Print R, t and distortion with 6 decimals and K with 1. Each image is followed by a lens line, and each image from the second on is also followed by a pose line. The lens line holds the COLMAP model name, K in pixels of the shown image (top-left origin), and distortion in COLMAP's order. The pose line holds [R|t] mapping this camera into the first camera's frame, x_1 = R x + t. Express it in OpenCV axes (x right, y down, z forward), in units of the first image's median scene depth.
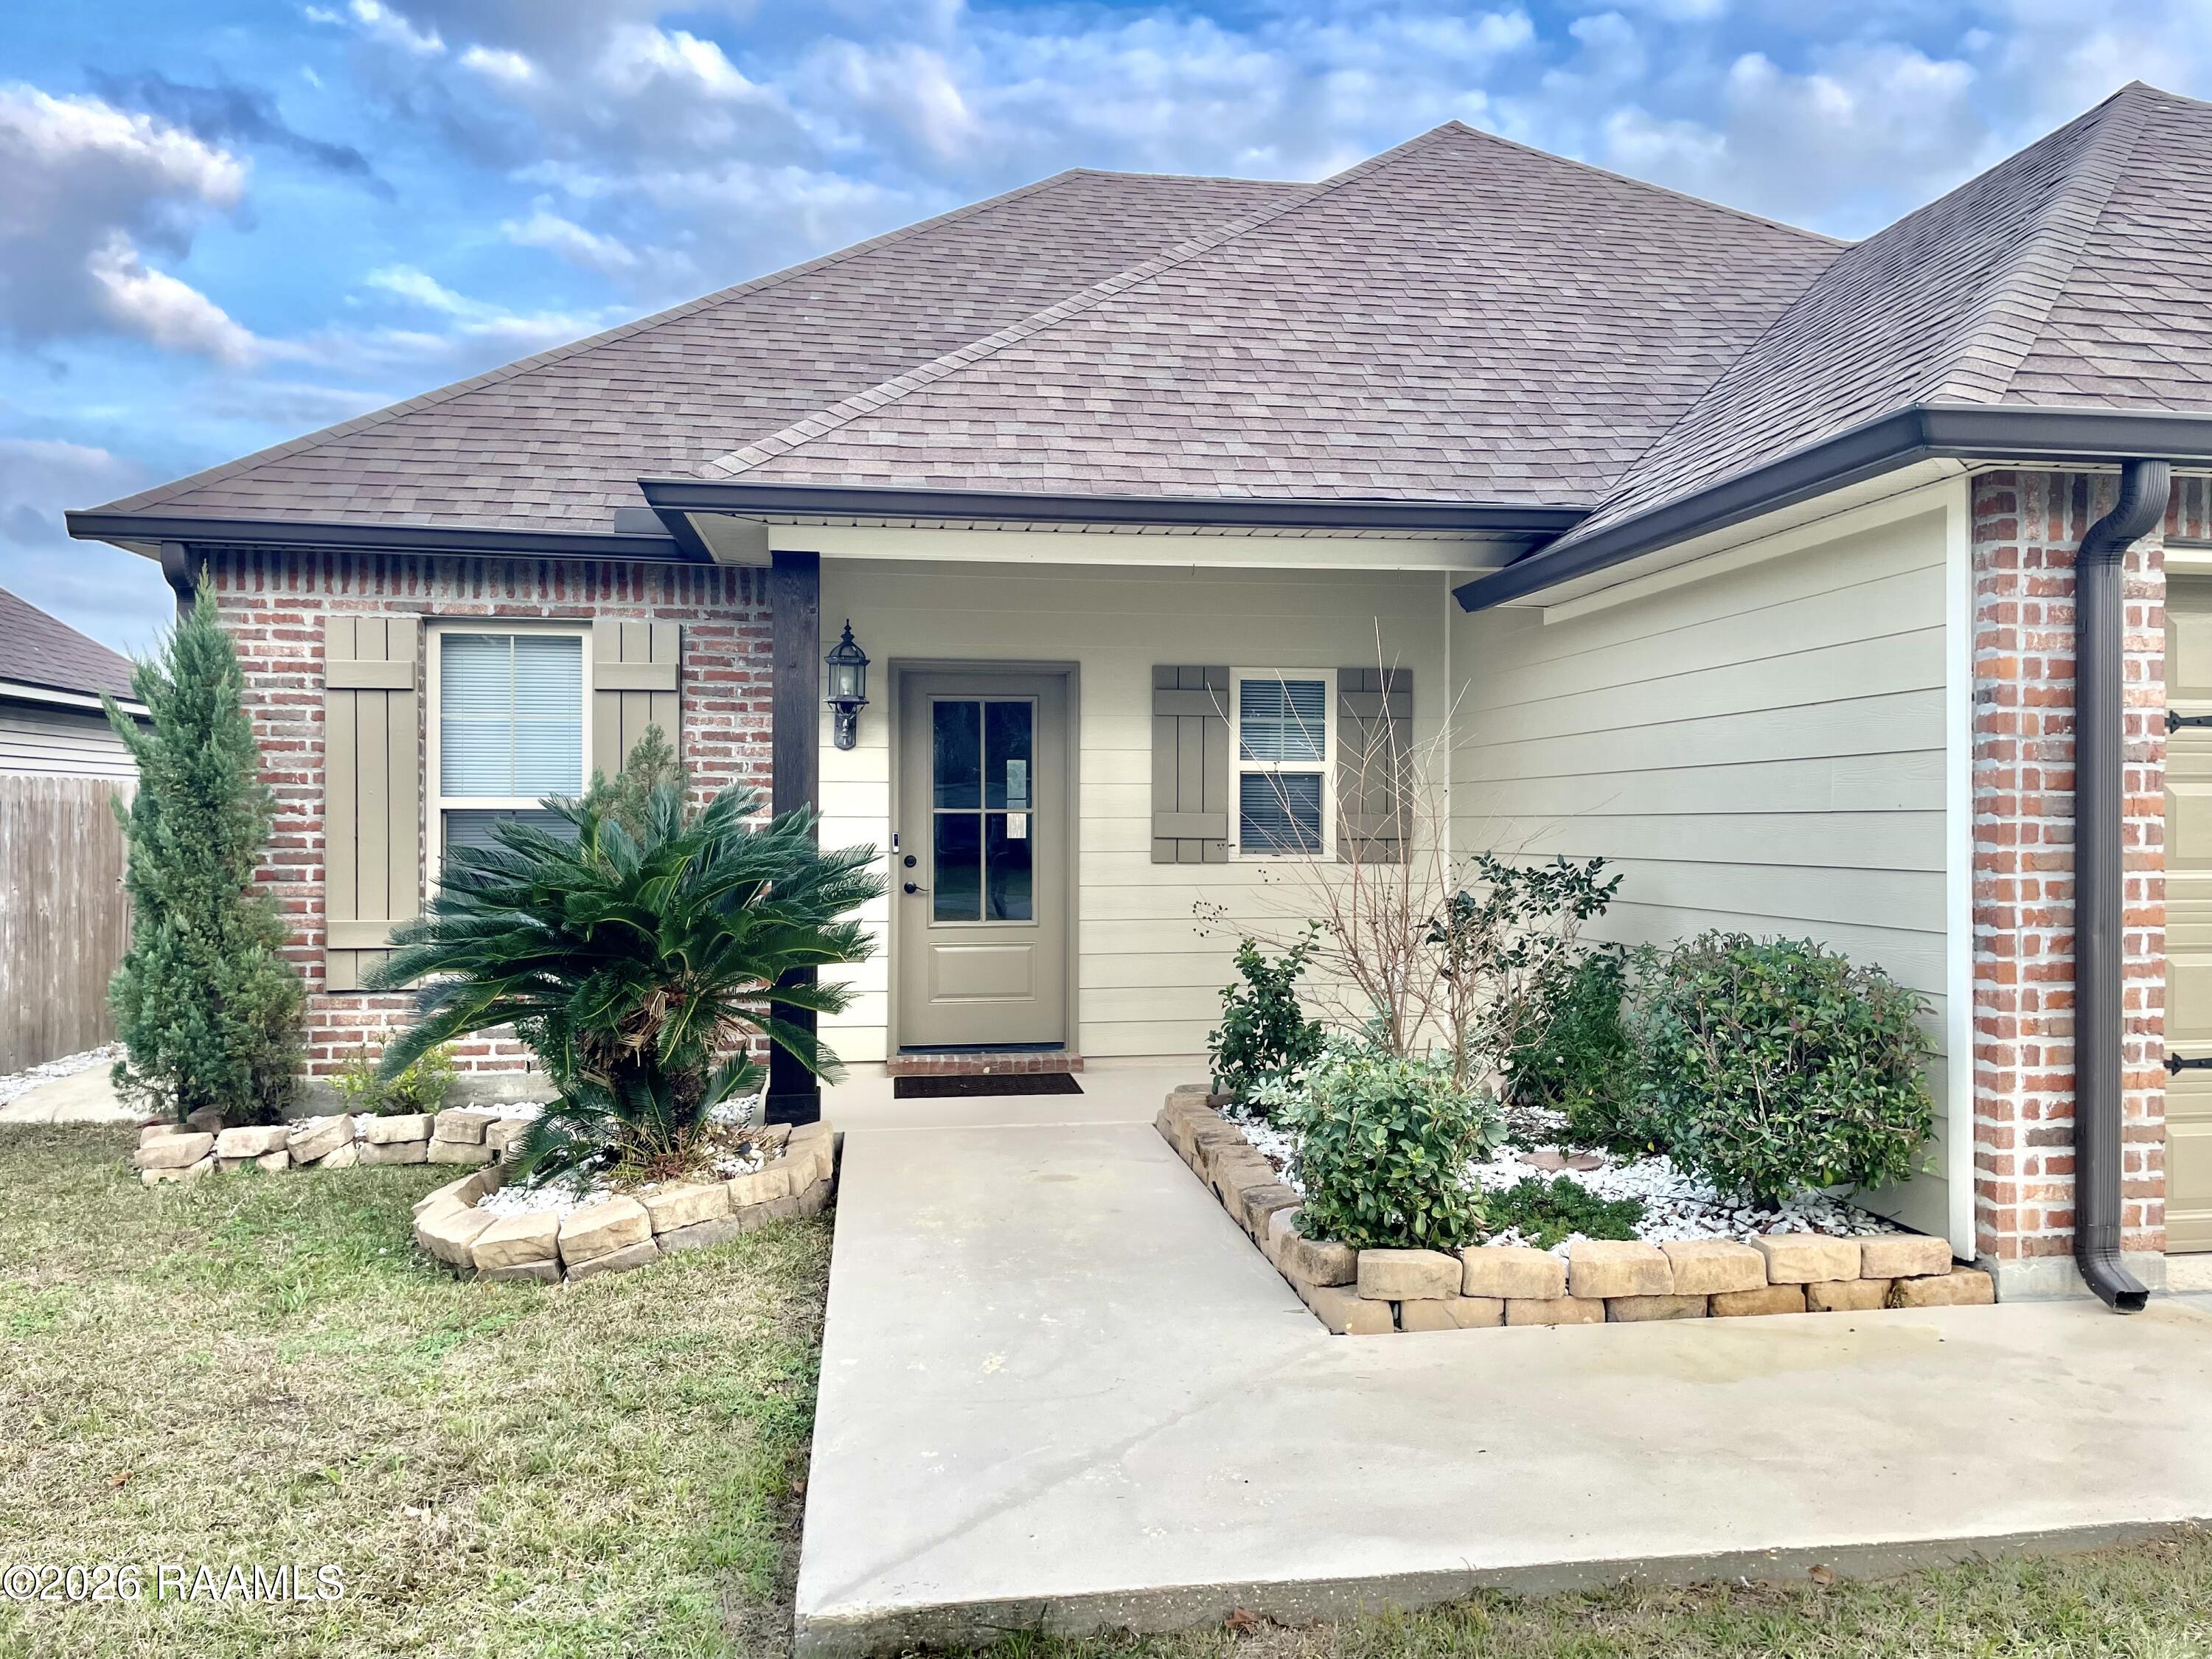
lens RADIAL K [[1663.5, 0, 1101.1], [0, 1663.5, 824.5], [0, 0, 1]] dist [0.052384, -0.022859]
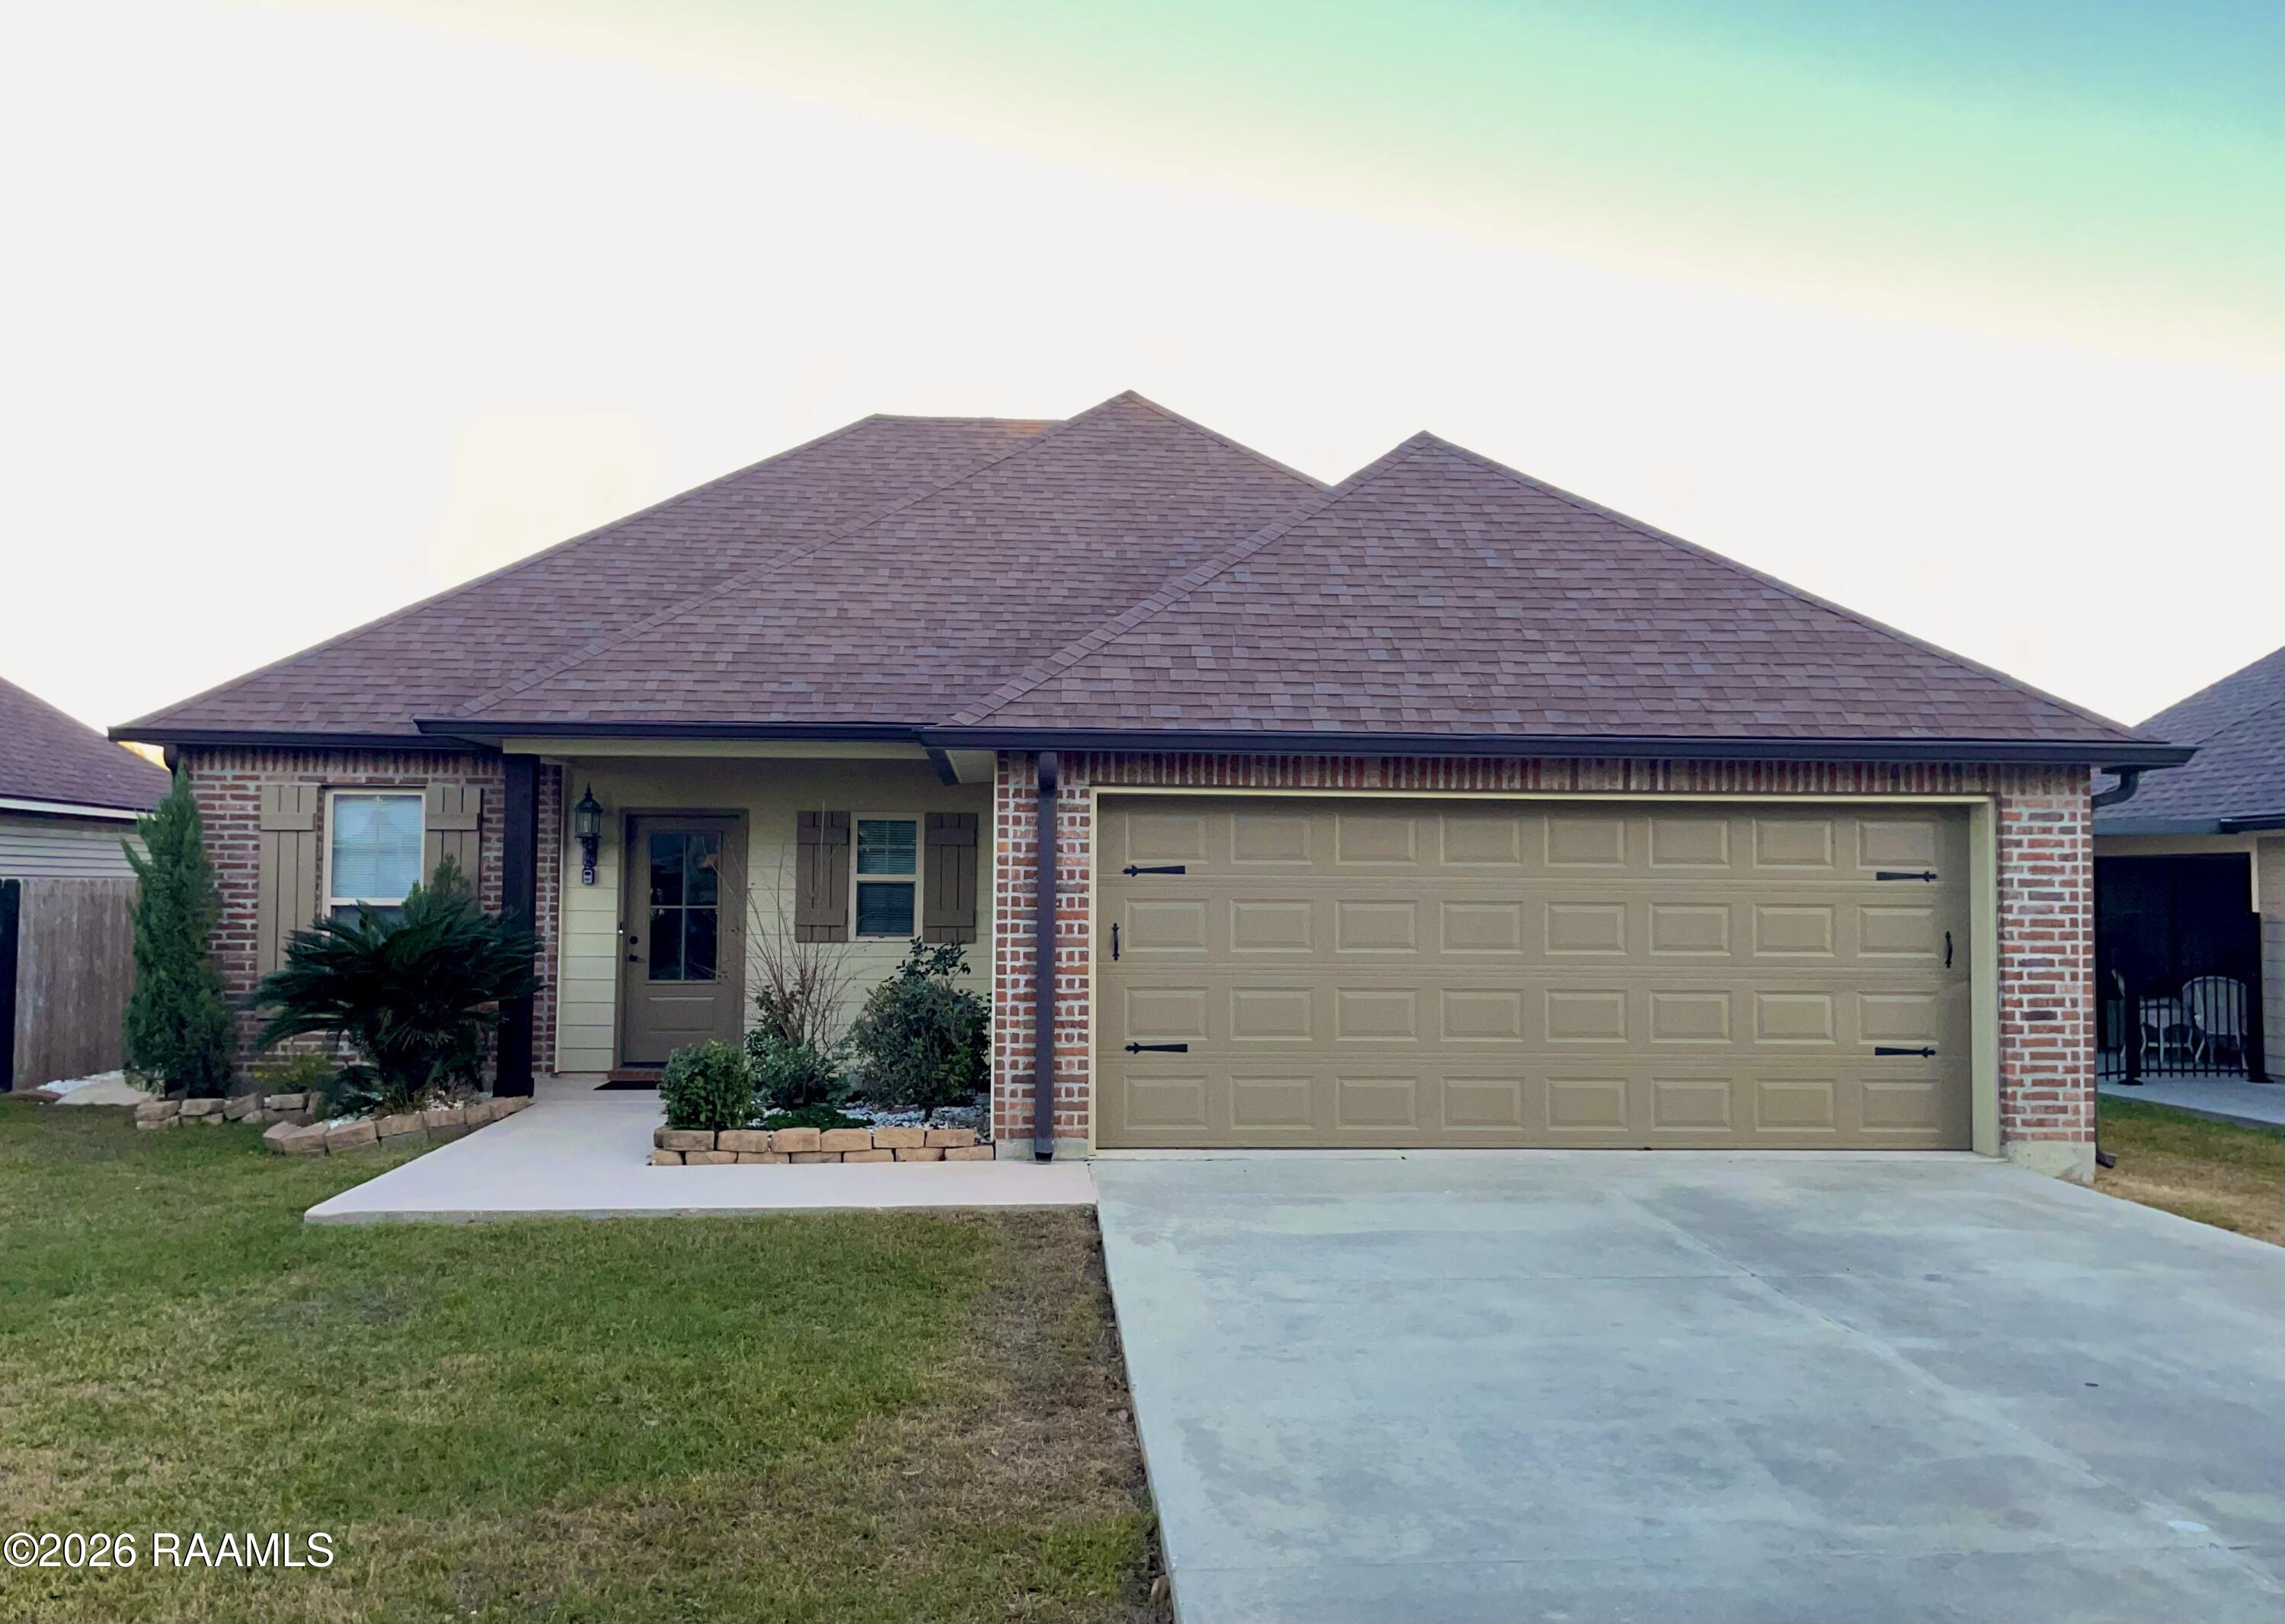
lens RADIAL K [[1831.6, 0, 1149.5], [0, 1831.6, 815.4], [0, 0, 1]] dist [0.013626, 0.008320]
pose [[0.997963, 0.001188, -0.063780, 0.497741], [-0.004171, 0.998902, -0.046661, -0.016418], [0.063655, 0.046832, 0.996873, -0.696653]]
